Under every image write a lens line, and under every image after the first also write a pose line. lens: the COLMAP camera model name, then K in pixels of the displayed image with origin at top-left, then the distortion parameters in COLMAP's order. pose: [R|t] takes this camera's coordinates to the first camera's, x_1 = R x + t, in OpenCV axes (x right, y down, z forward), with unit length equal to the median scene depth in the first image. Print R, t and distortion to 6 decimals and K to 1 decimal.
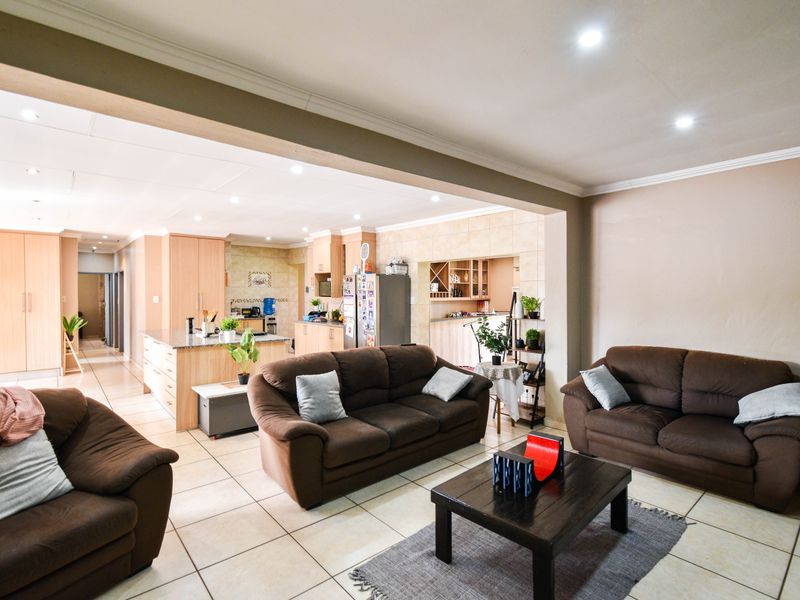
lens RADIAL K [[417.8, 0, 400.5], [0, 417.8, 289.4], [0, 0, 1]] dist [-0.001540, -0.000159]
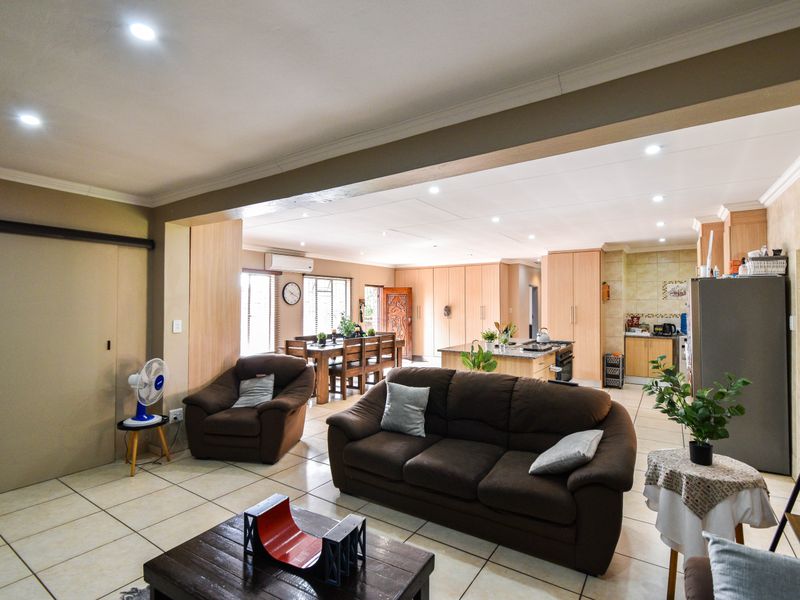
lens RADIAL K [[402.8, 0, 400.0], [0, 402.8, 300.0], [0, 0, 1]] dist [0.051479, 0.000245]
pose [[0.249428, -0.009482, -0.968347, 0.383863], [0.007349, 0.999942, -0.007899, -0.002660], [0.968366, -0.005146, 0.249483, 0.354274]]
